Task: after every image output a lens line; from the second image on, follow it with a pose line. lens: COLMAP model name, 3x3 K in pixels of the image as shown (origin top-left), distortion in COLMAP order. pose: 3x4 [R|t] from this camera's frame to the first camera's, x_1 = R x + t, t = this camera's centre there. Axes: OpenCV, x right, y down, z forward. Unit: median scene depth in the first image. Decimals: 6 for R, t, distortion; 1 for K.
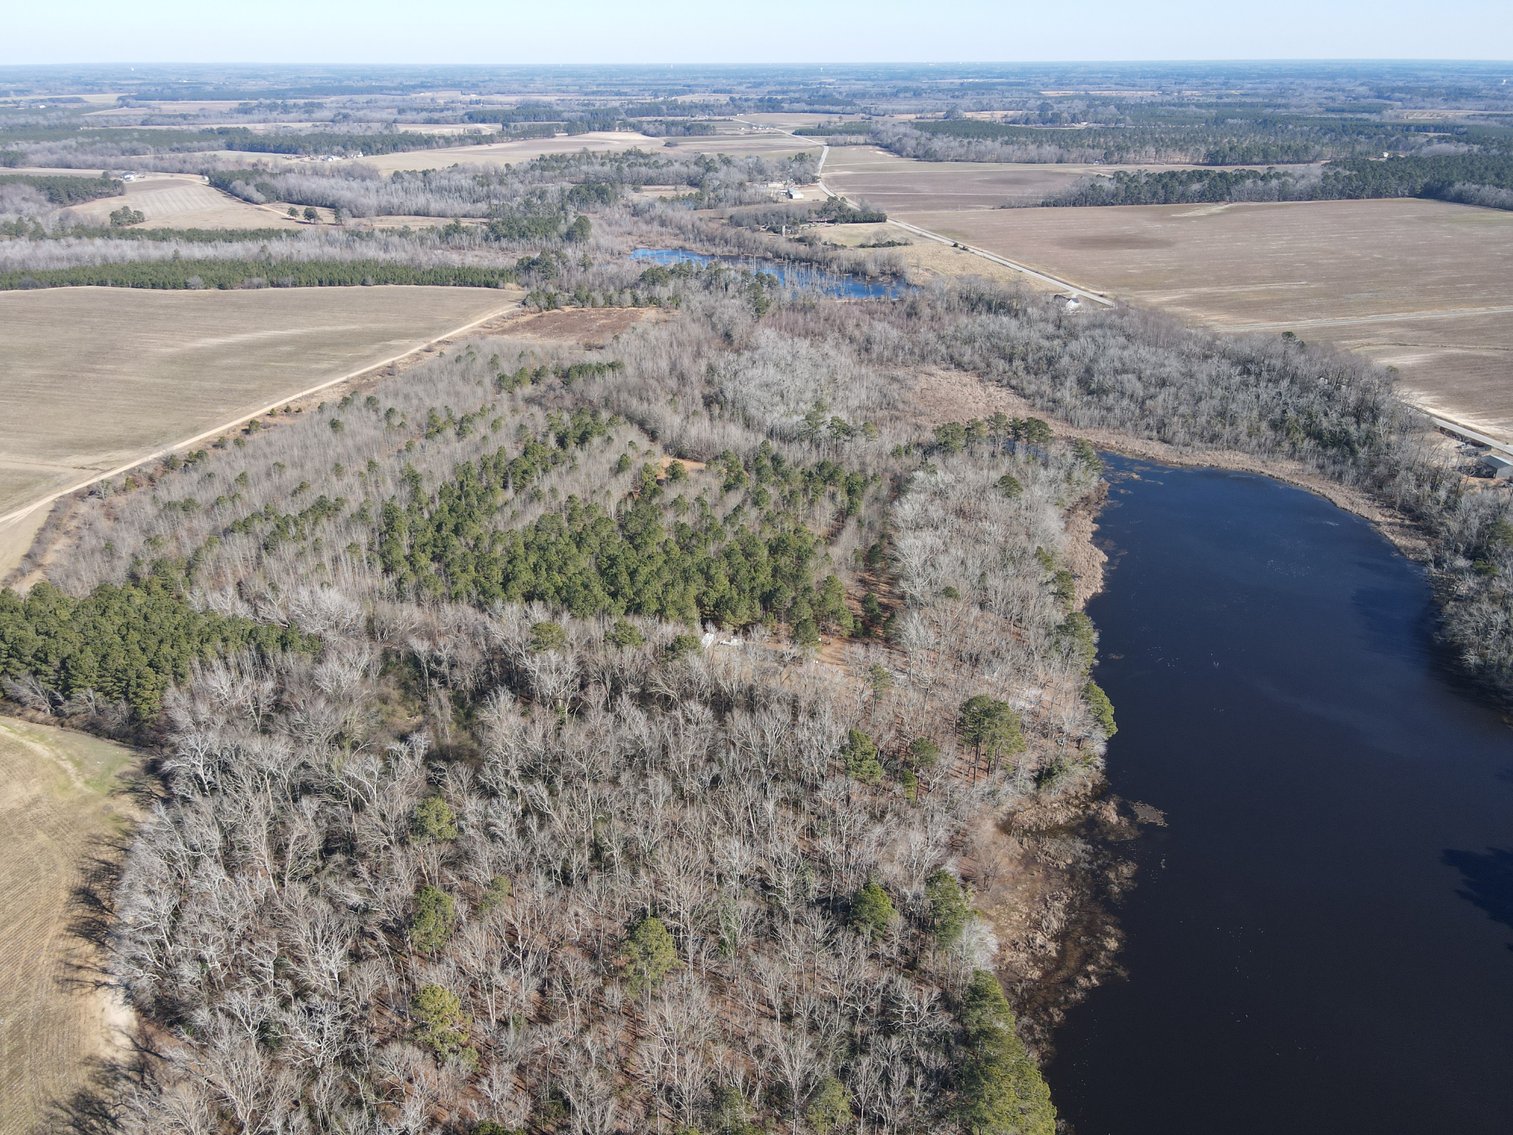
lens RADIAL K [[1108.4, 0, 748.0], [0, 1108.4, 566.5], [0, 0, 1]] dist [0.000952, 0.028307]
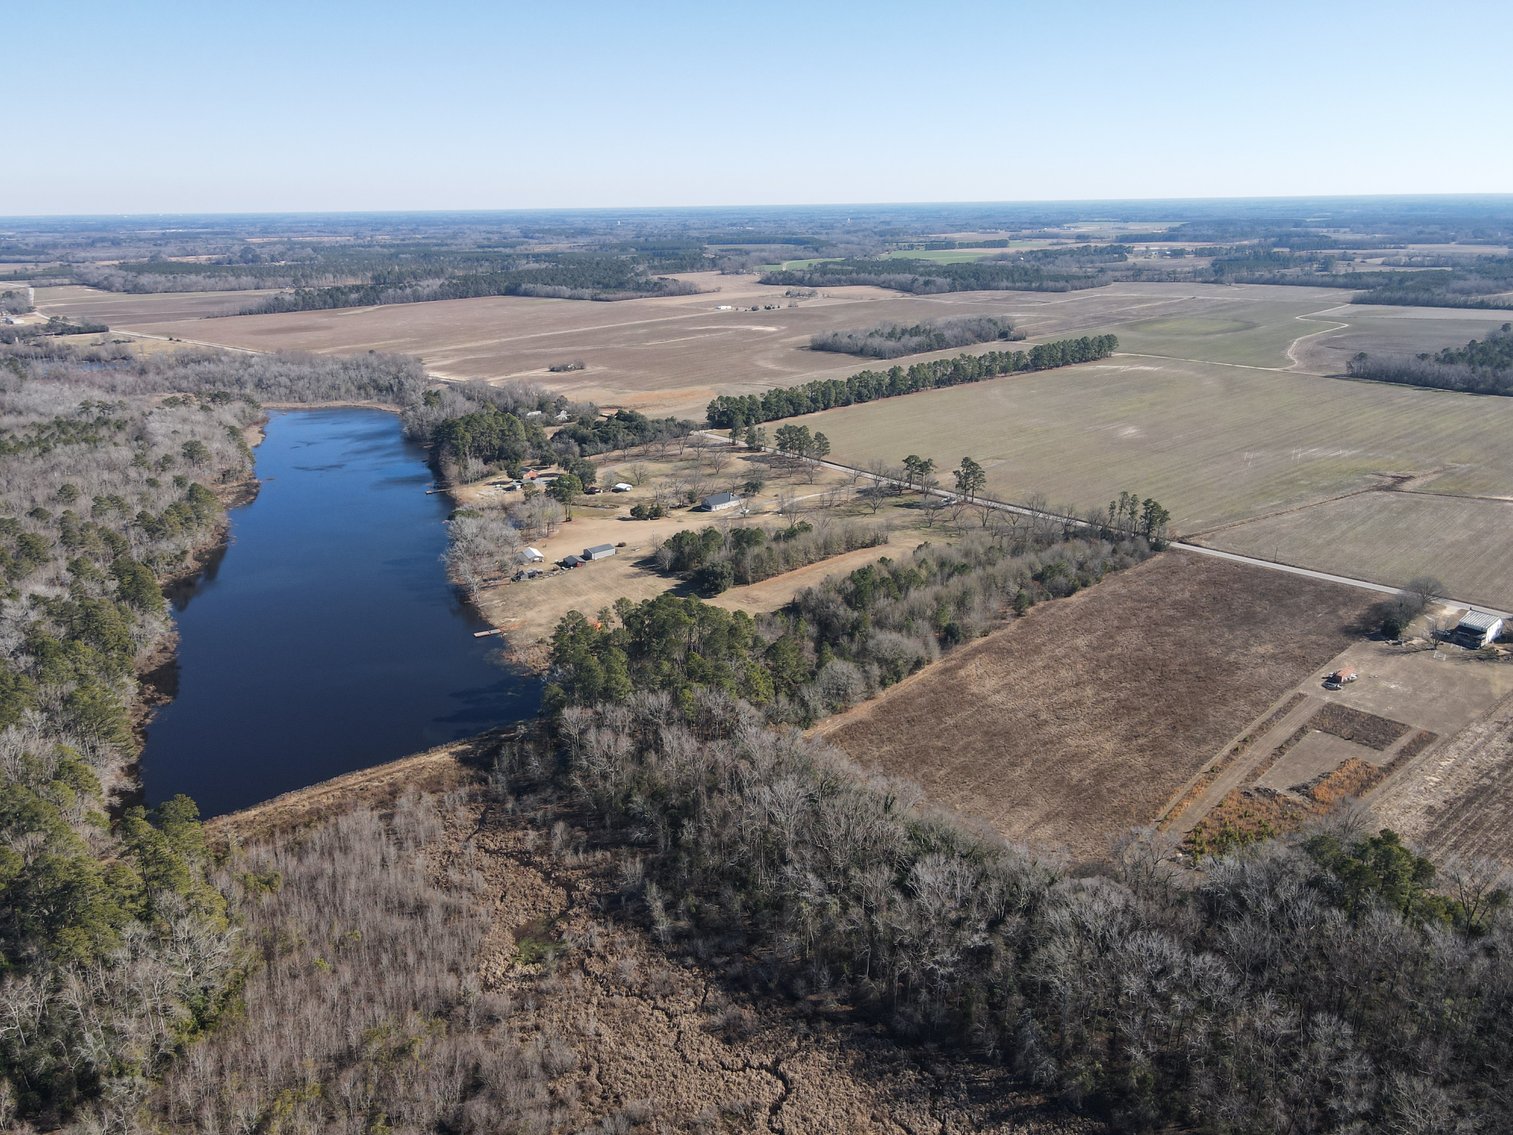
lens RADIAL K [[1102.8, 0, 747.2], [0, 1102.8, 565.5], [0, 0, 1]] dist [0.008821, 0.024591]
pose [[0.803035, -0.196518, 0.562597, -0.065738], [0.261040, 0.964670, -0.035637, 0.212724], [-0.535717, 0.175478, 0.825963, -0.459930]]
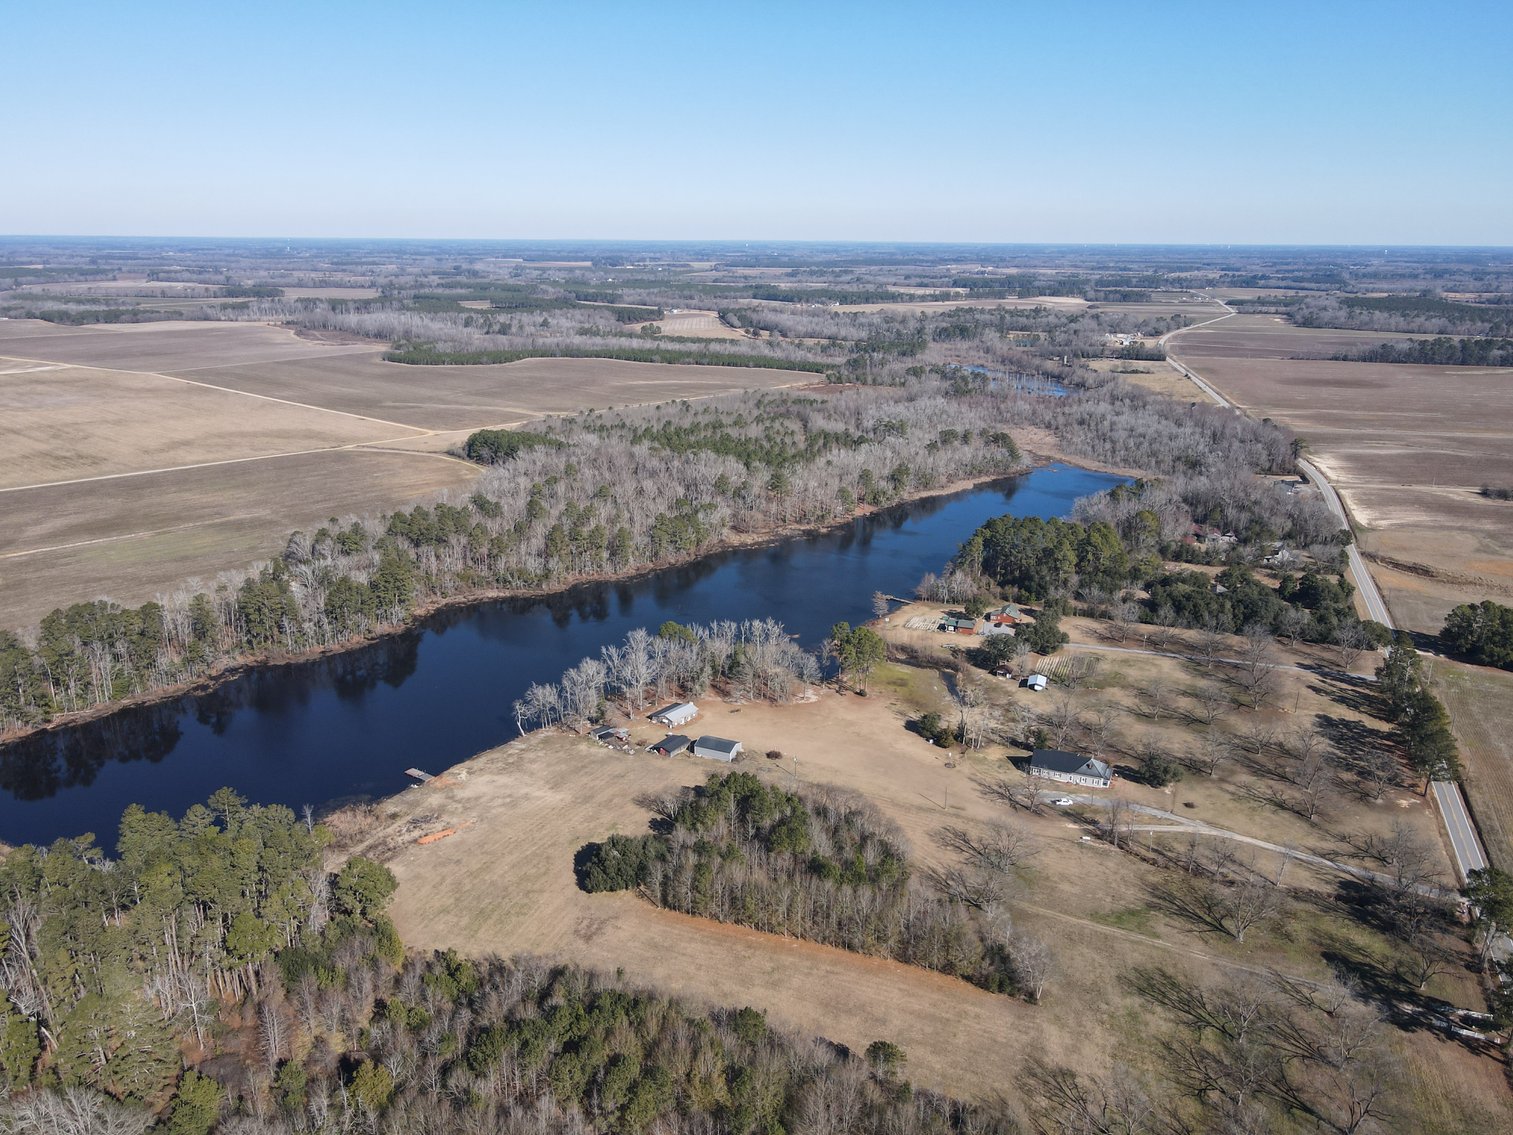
lens RADIAL K [[1110.6, 0, 747.1], [0, 1110.6, 562.4], [0, 0, 1]] dist [-0.011754, 0.063610]
pose [[0.889060, 0.139267, -0.436094, 0.321930], [-0.200819, 0.974701, -0.098136, 0.145832], [0.411394, 0.174825, 0.894534, -0.311623]]
